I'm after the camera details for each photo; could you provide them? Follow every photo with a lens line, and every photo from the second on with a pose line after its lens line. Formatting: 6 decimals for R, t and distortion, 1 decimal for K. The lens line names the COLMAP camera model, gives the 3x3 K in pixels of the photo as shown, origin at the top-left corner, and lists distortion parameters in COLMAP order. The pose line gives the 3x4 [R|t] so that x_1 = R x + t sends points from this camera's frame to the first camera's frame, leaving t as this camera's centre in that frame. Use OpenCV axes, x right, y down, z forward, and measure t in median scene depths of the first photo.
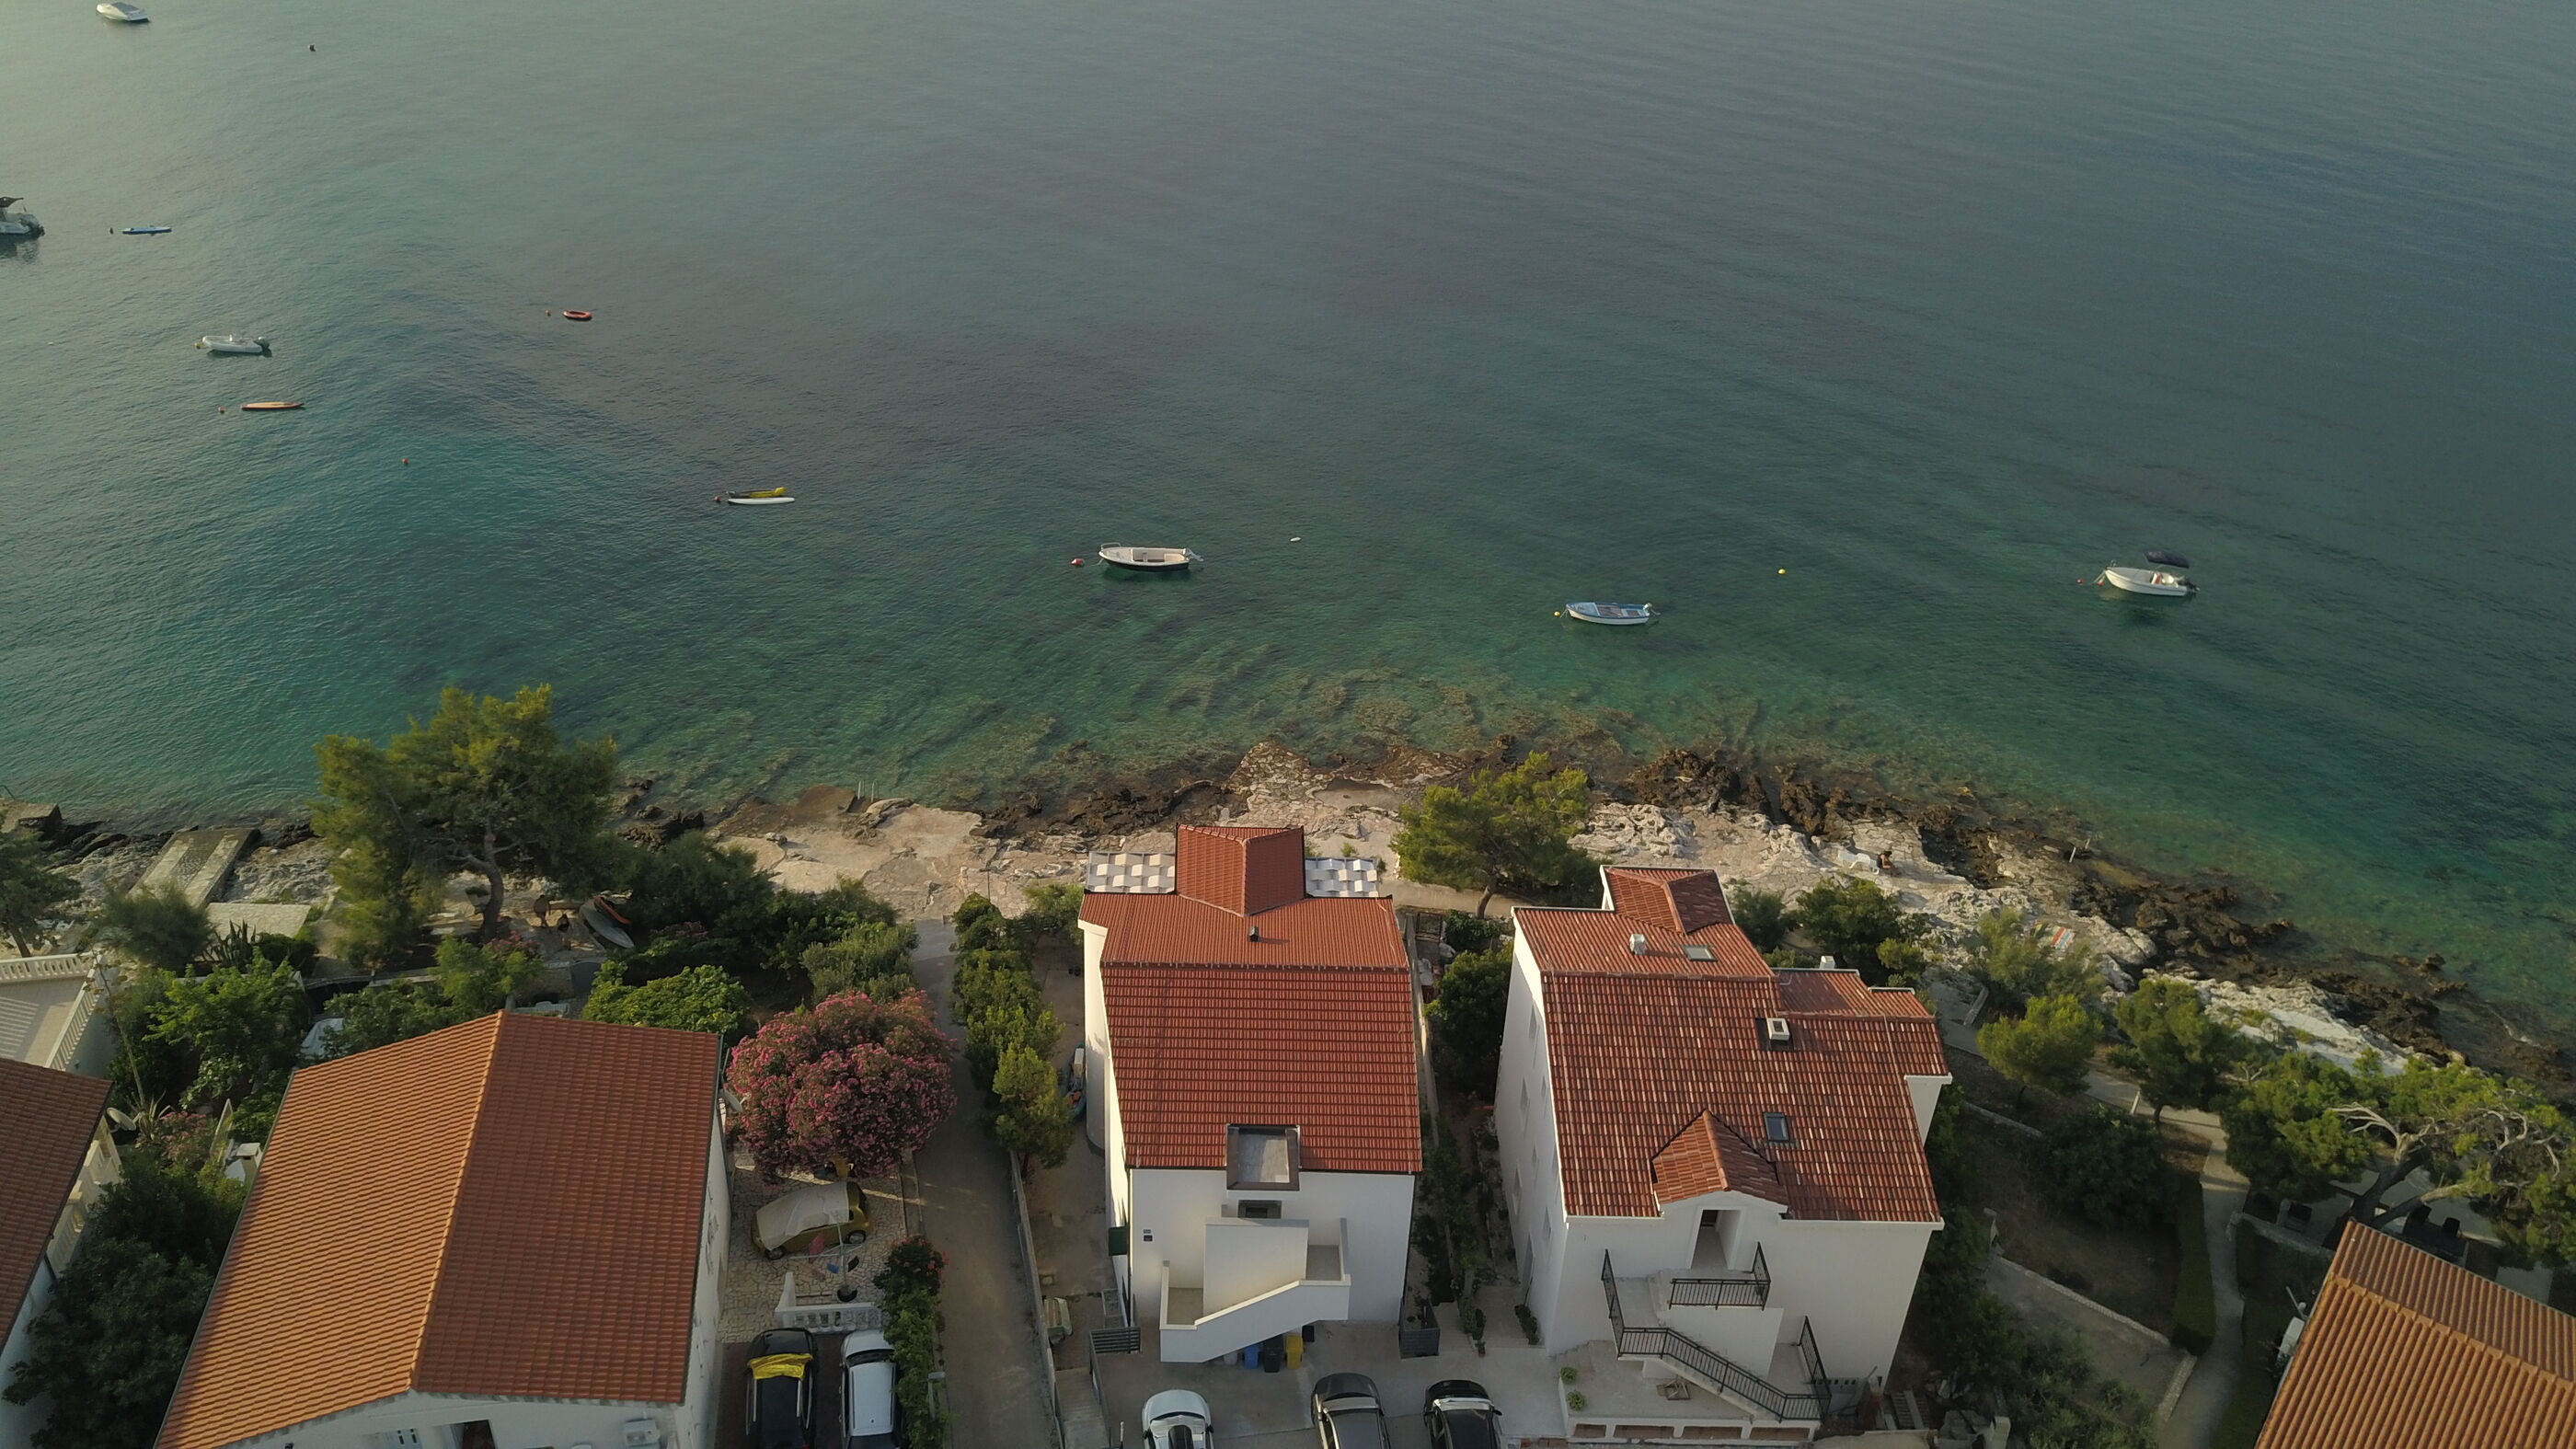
lens RADIAL K [[1994.8, 0, 1282.0], [0, 1994.8, 715.3], [0, 0, 1]] dist [-0.026194, 0.054515]
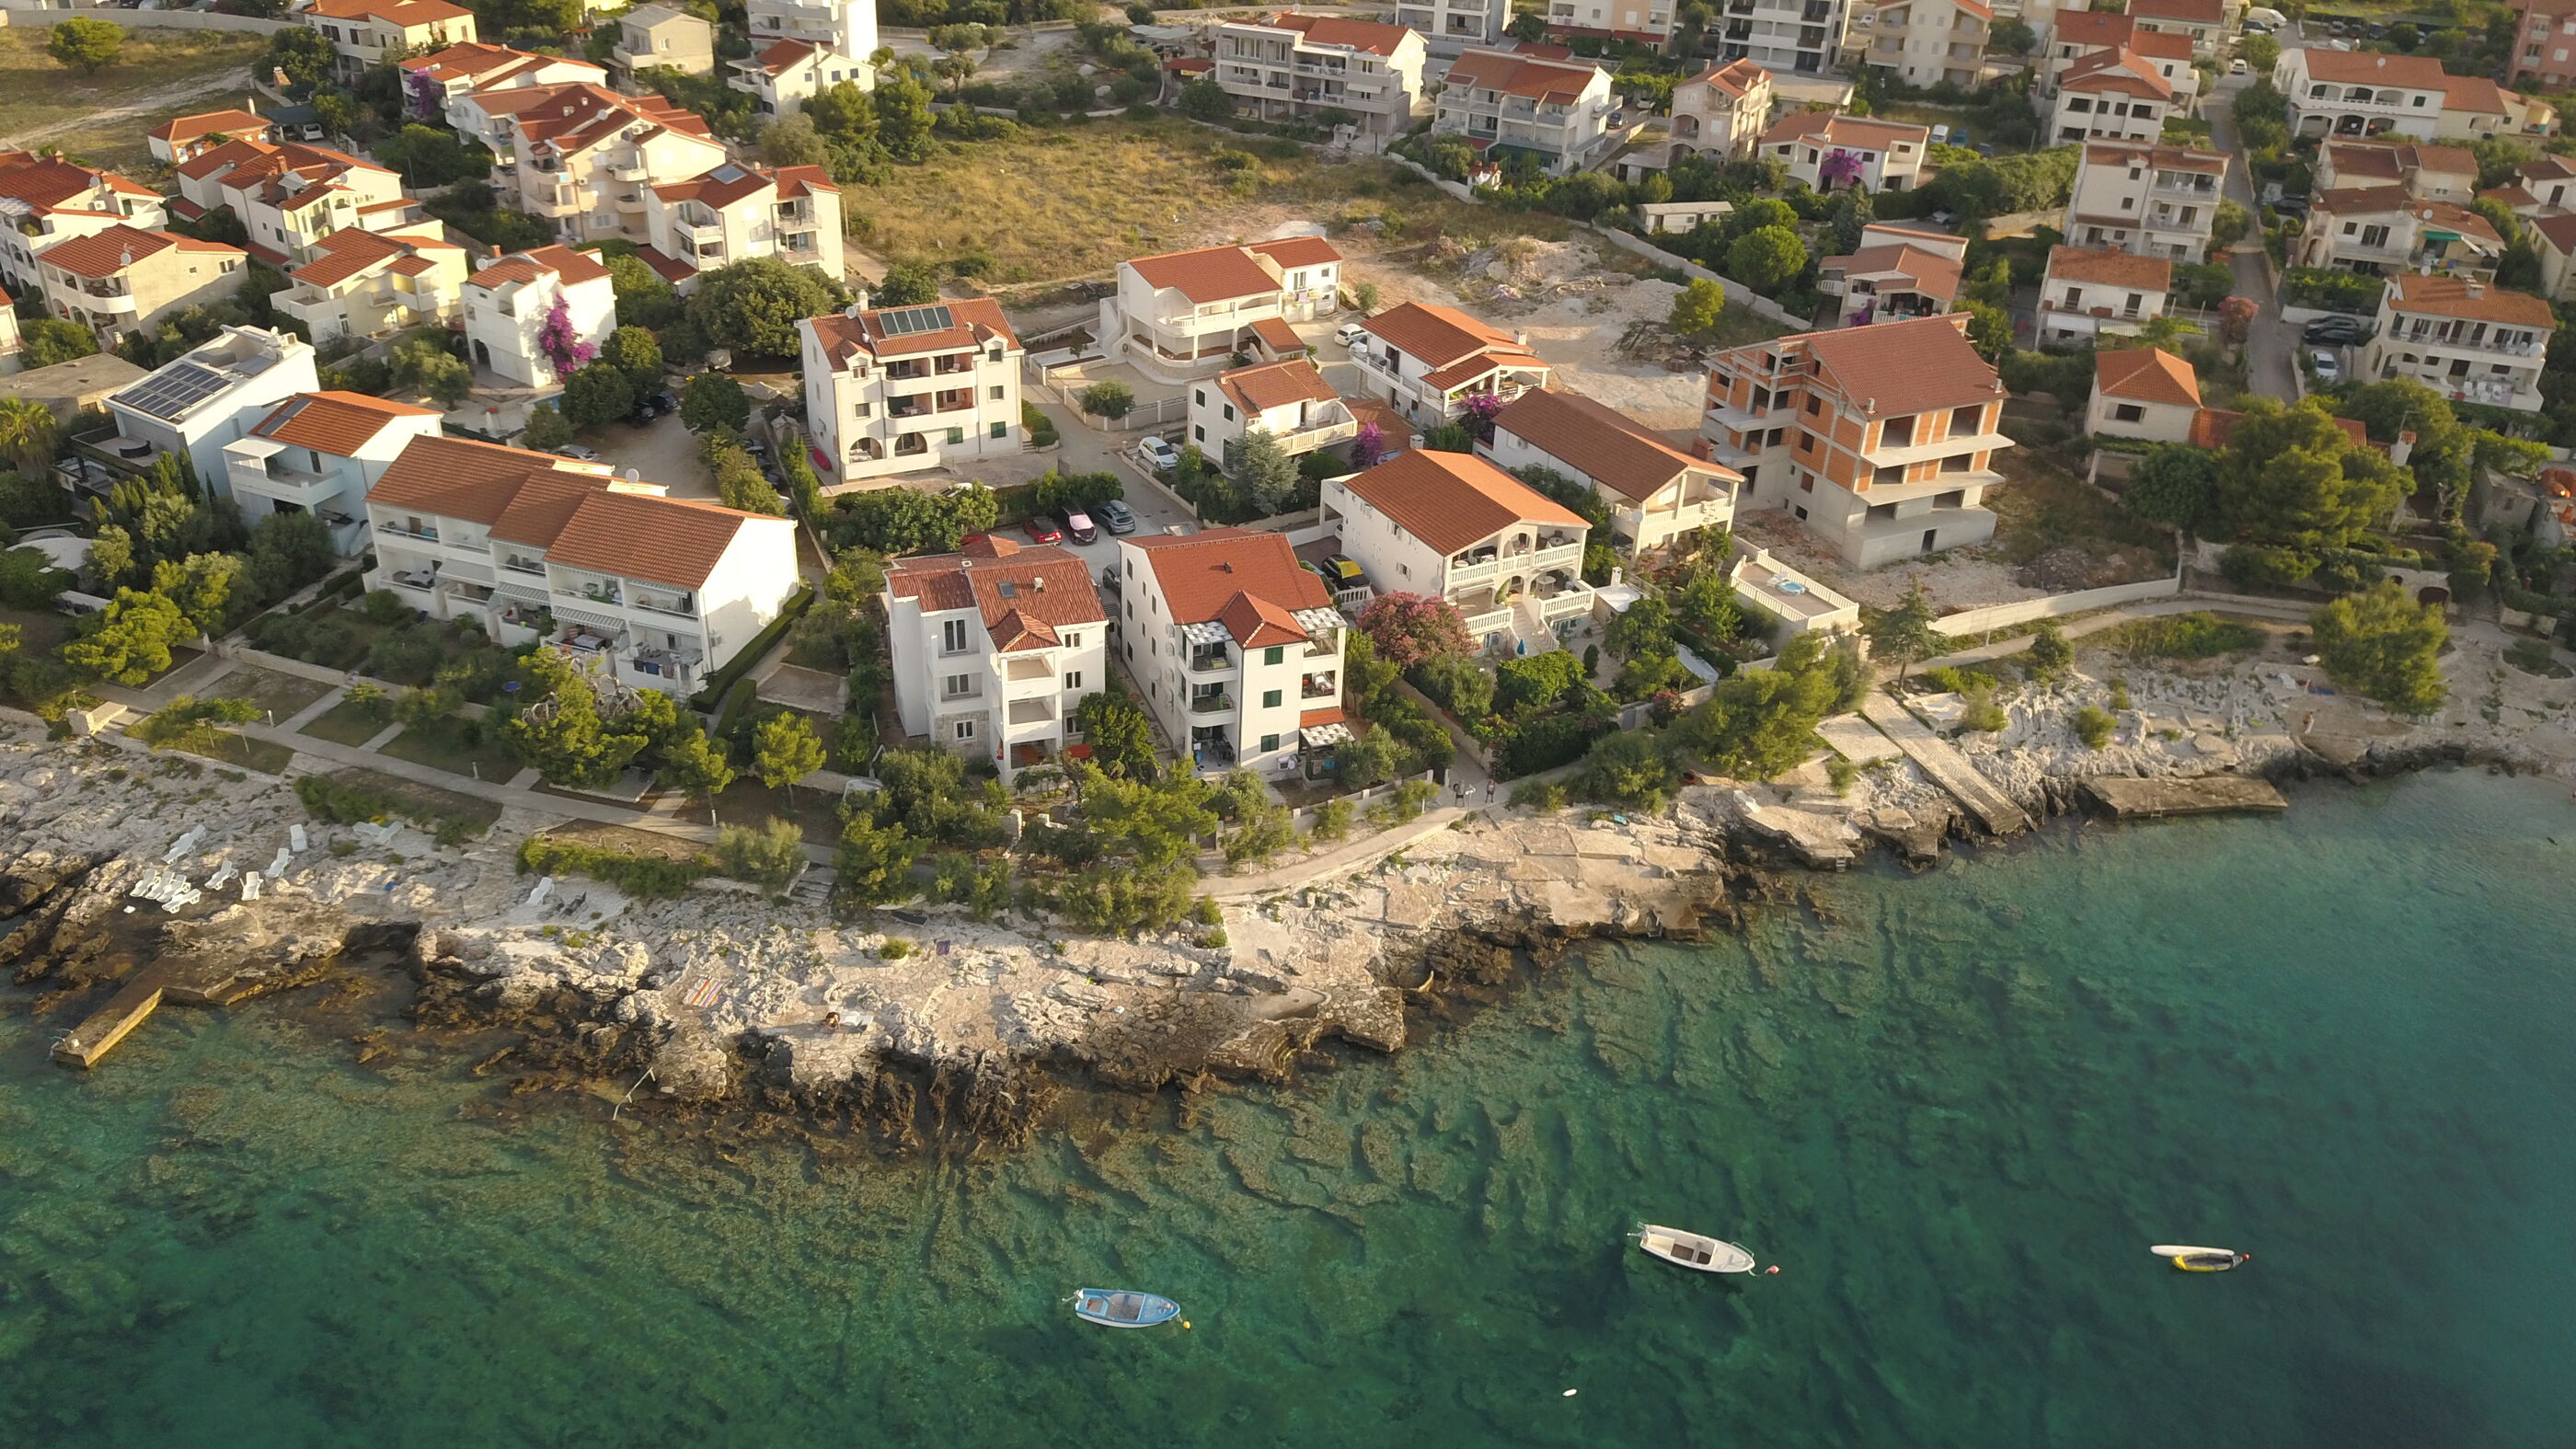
lens RADIAL K [[1987.0, 0, 1281.8], [0, 1987.0, 723.8], [0, 0, 1]] dist [-0.003369, 0.013615]
pose [[-0.942688, 0.094622, -0.319979, 0.447552], [-0.233309, 0.498657, 0.834810, -1.134002], [0.238551, 0.861619, -0.448002, 1.562958]]
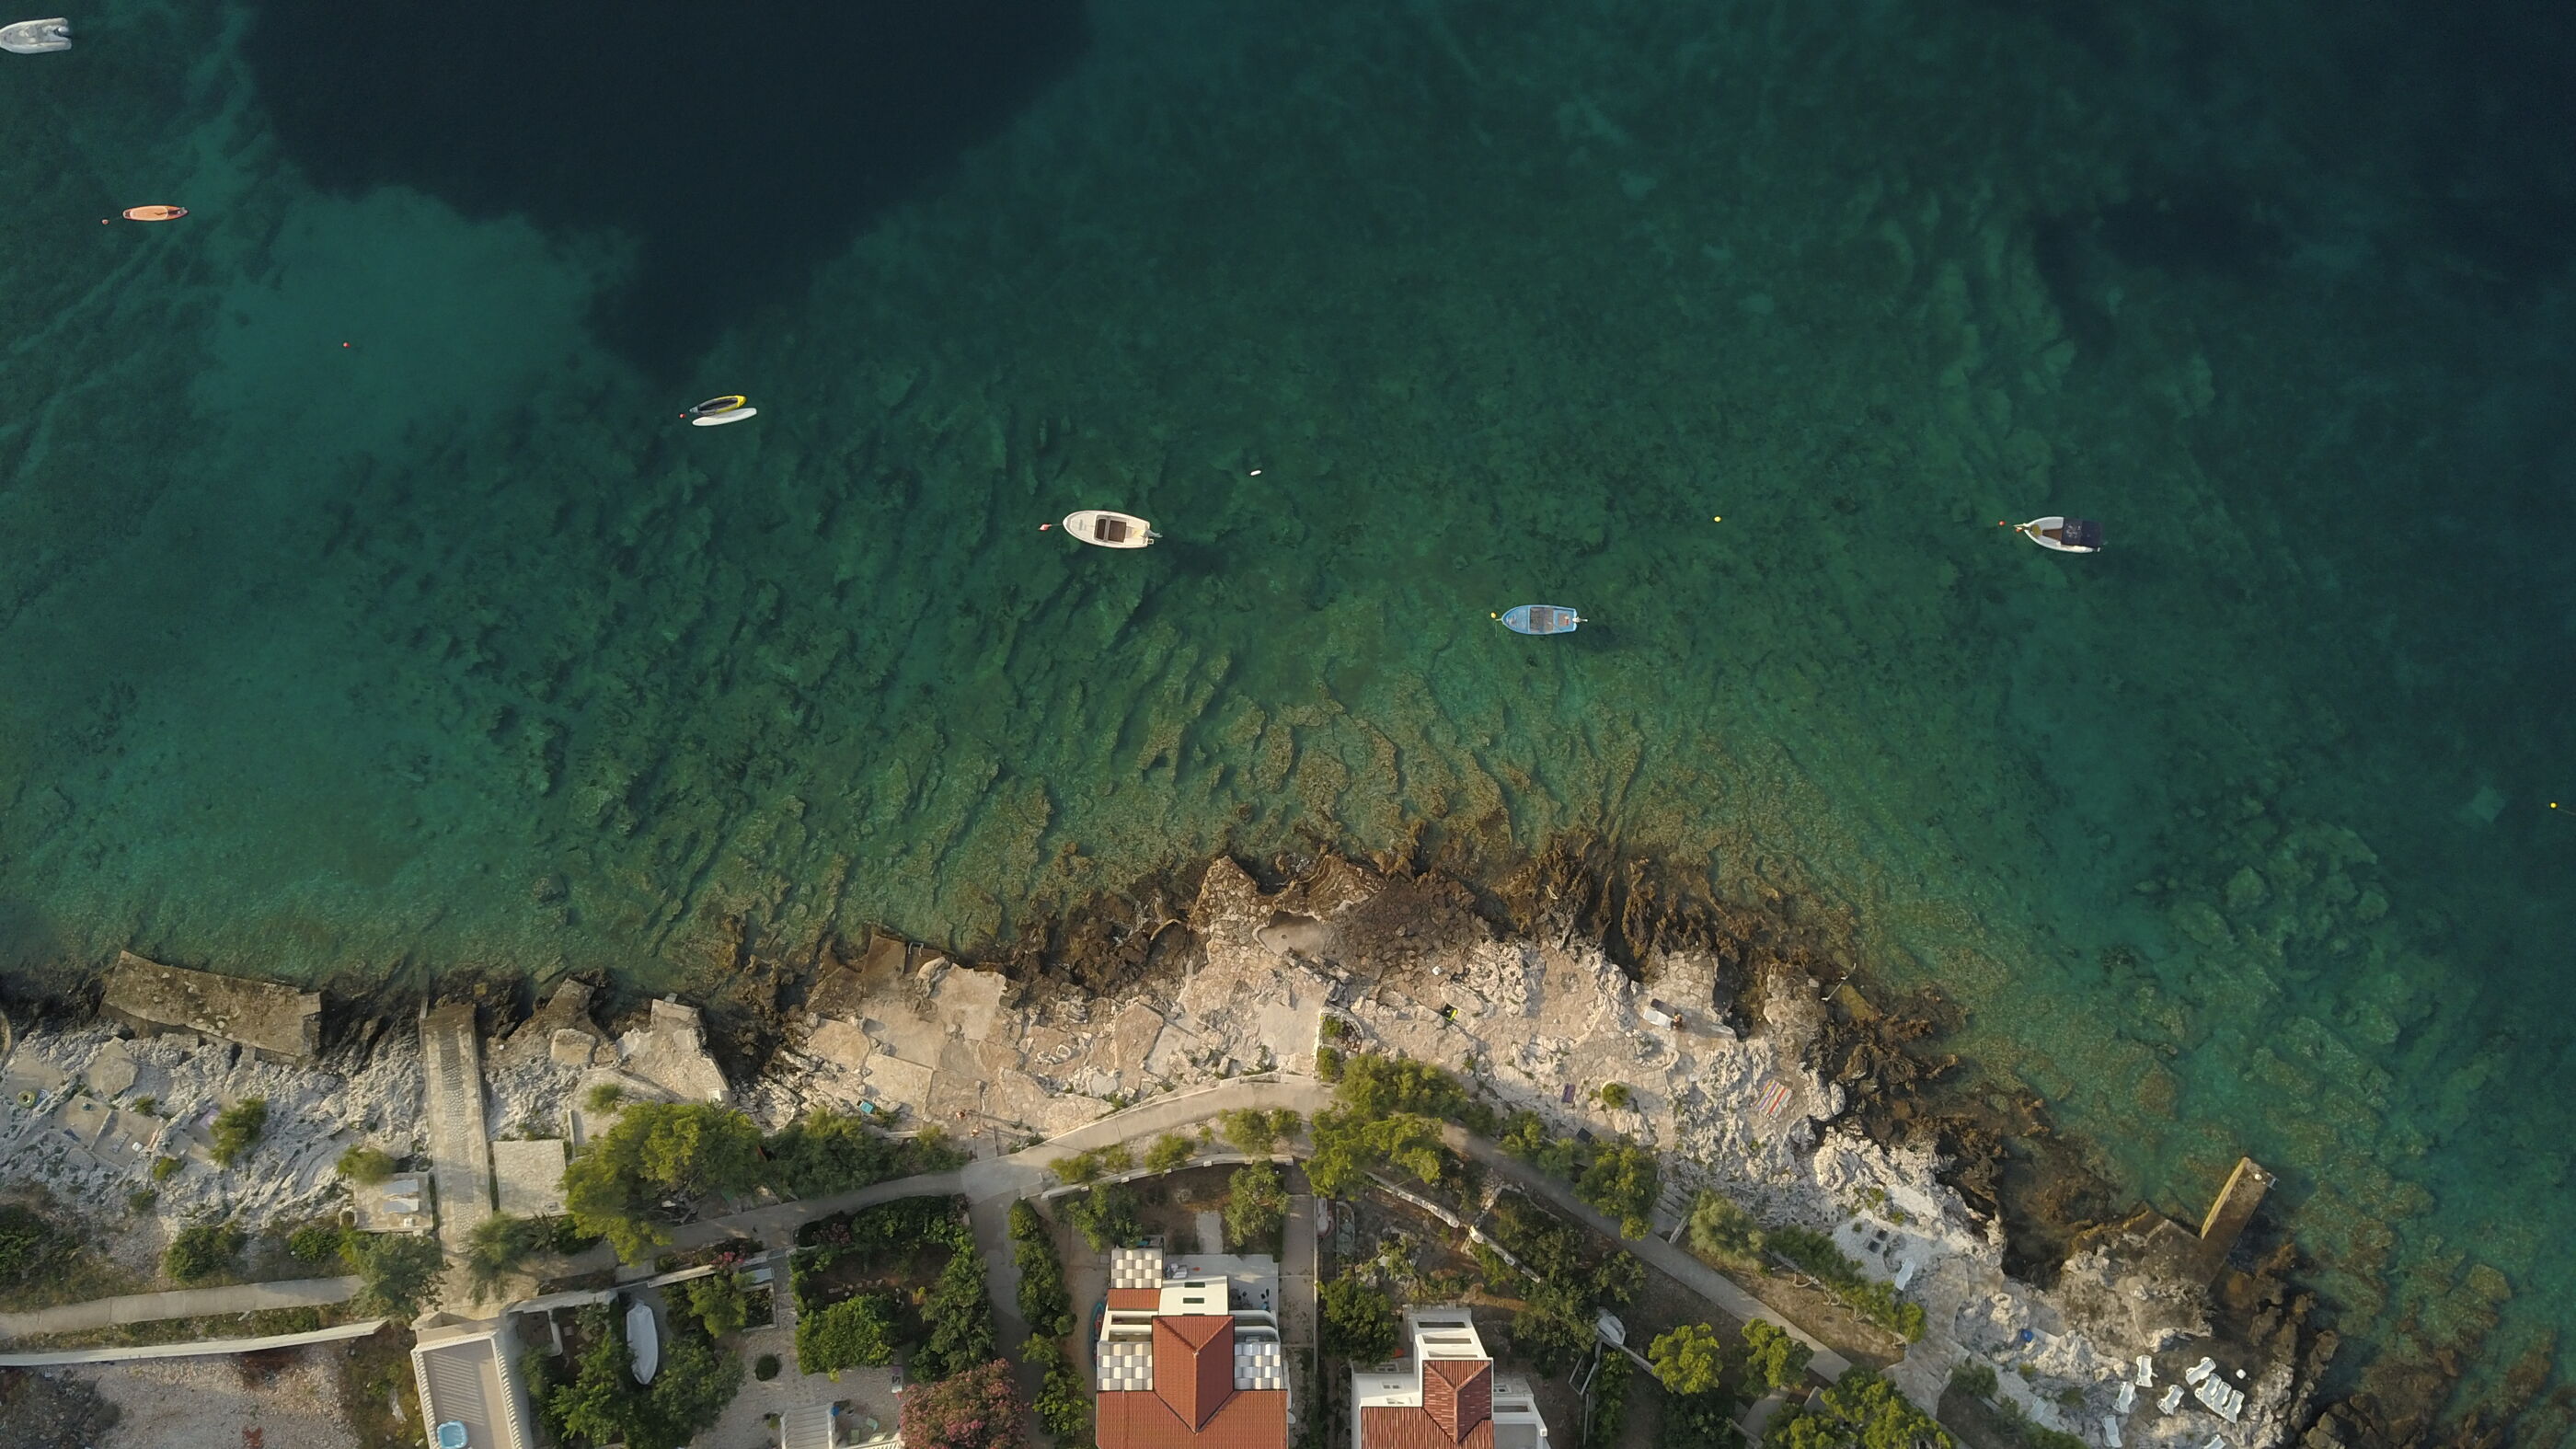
lens RADIAL K [[1962.9, 0, 1288.0], [0, 1962.9, 724.5], [0, 0, 1]] dist [-0.015928, 0.032000]
pose [[0.999819, 0.018855, -0.002701, 0.041171], [-0.007720, 0.530752, 0.847492, -1.270228], [0.017413, -0.847318, 0.530801, 0.500386]]
